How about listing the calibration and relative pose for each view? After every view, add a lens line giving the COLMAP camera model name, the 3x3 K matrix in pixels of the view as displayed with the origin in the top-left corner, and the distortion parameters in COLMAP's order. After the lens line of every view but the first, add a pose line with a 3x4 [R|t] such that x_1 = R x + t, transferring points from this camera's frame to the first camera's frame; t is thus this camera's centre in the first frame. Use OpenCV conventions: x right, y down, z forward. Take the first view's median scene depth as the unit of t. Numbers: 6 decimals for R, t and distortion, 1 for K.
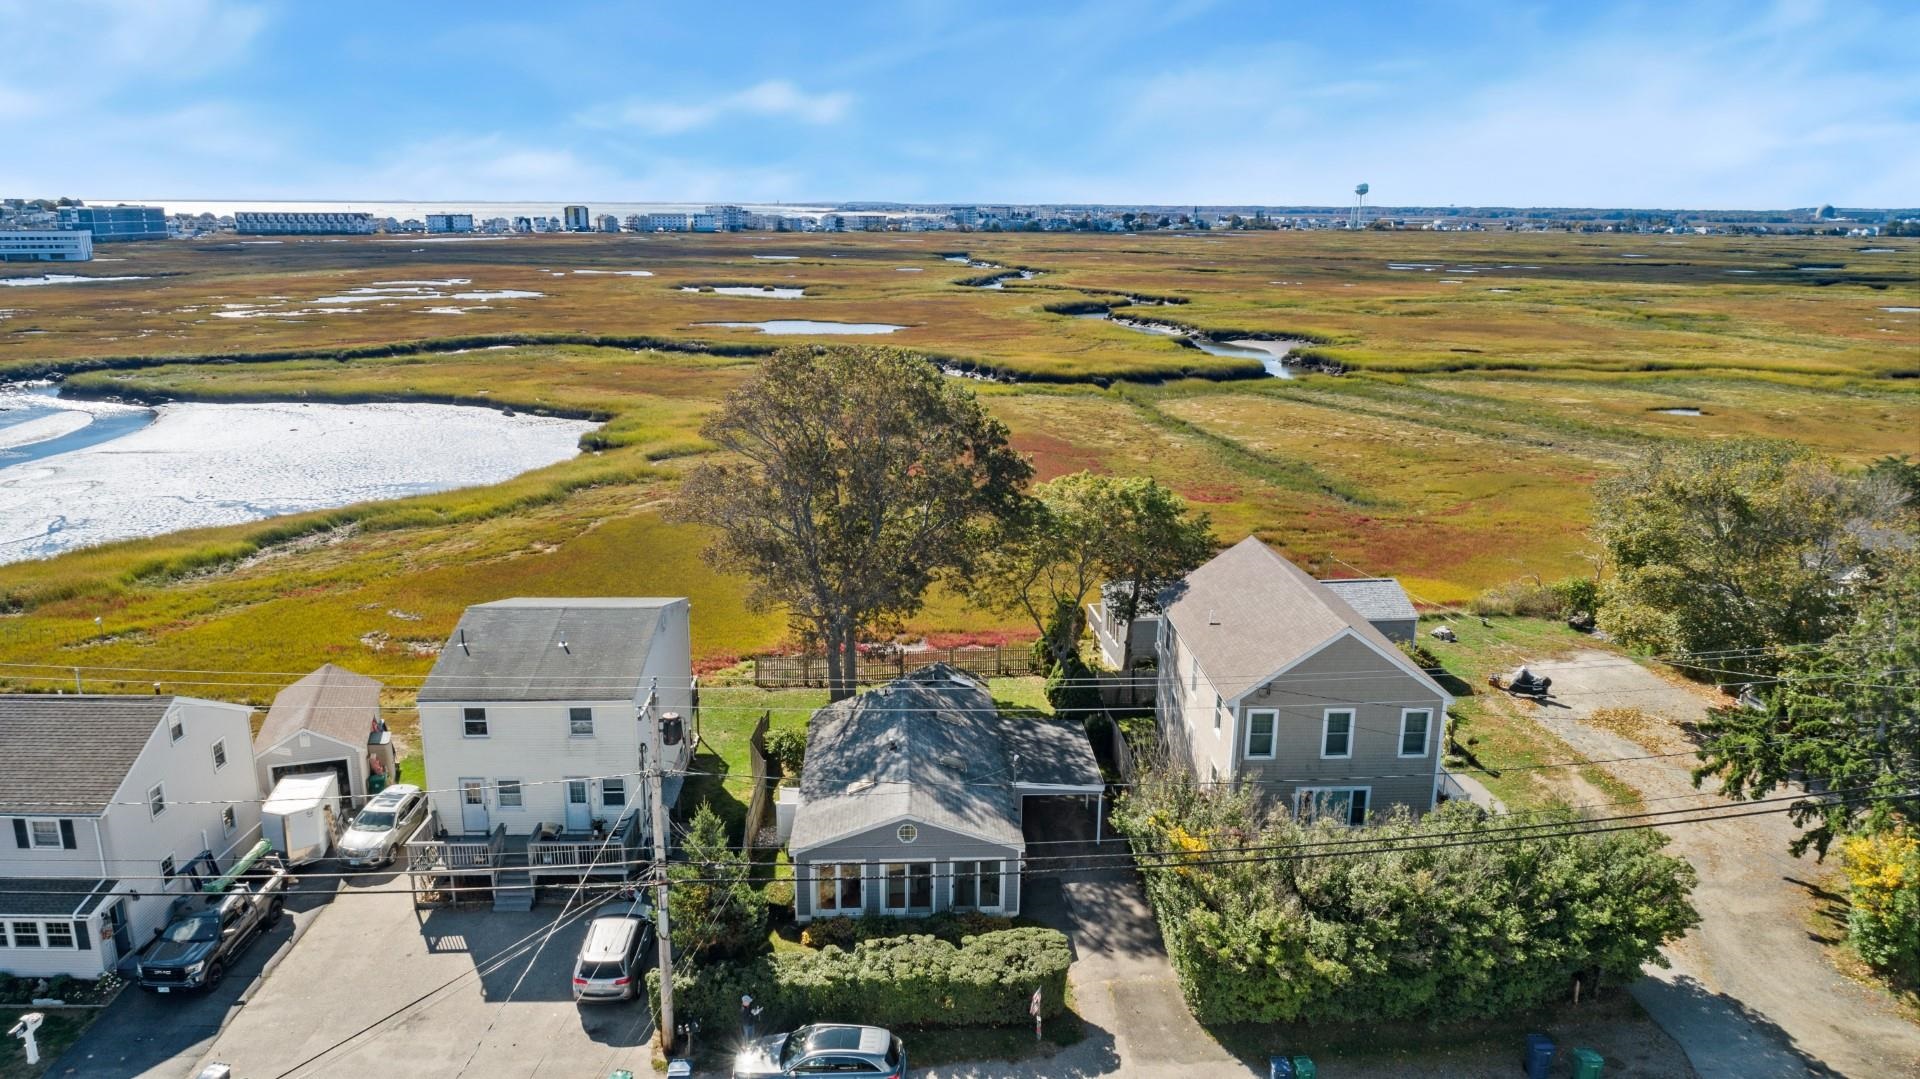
lens RADIAL K [[1291.9, 0, 955.3], [0, 1291.9, 541.0], [0, 0, 1]] dist [-0.015526, 0.007426]
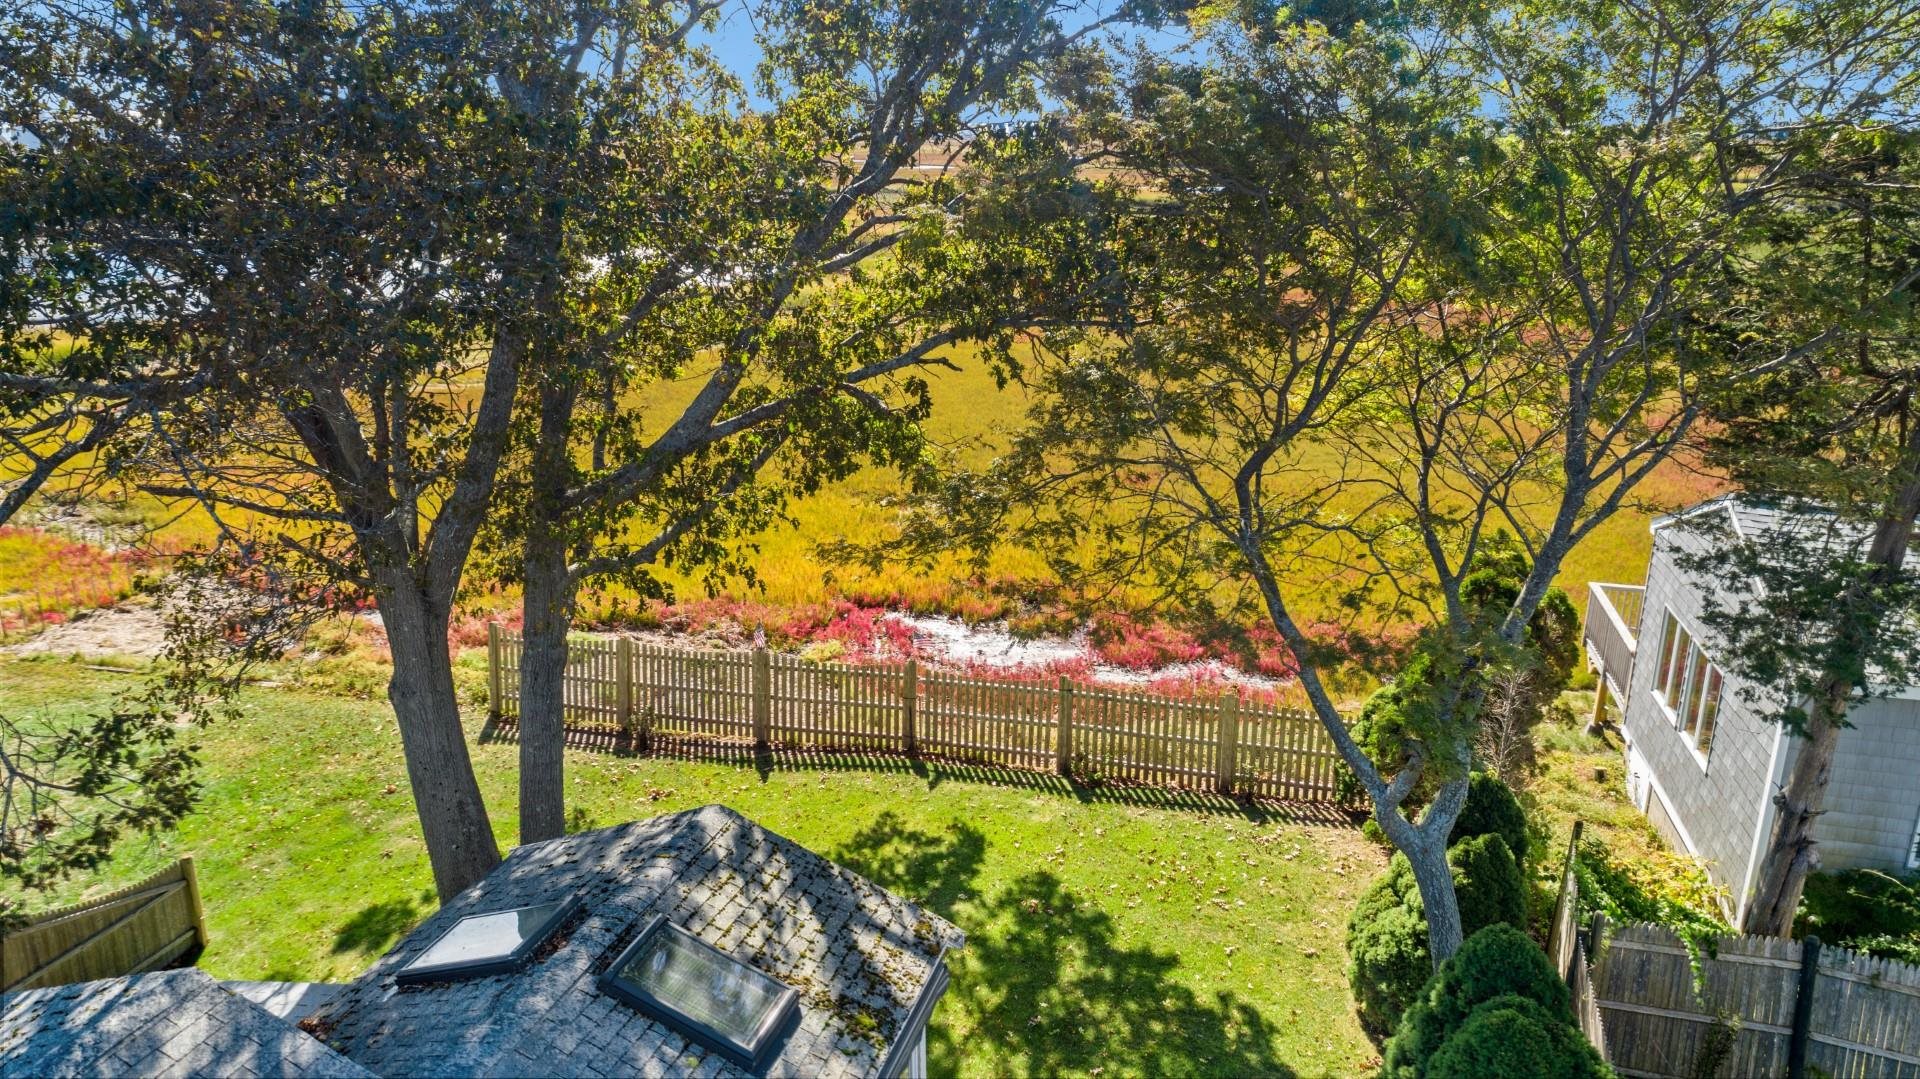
lens RADIAL K [[1291.9, 0, 956.6], [0, 1291.9, 534.0], [0, 0, 1]] dist [-0.015526, 0.007426]
pose [[0.933286, 0.100420, -0.344810, 0.076541], [-0.082668, 0.994399, 0.065846, 0.034492], [0.349491, -0.032949, 0.936360, 0.761867]]
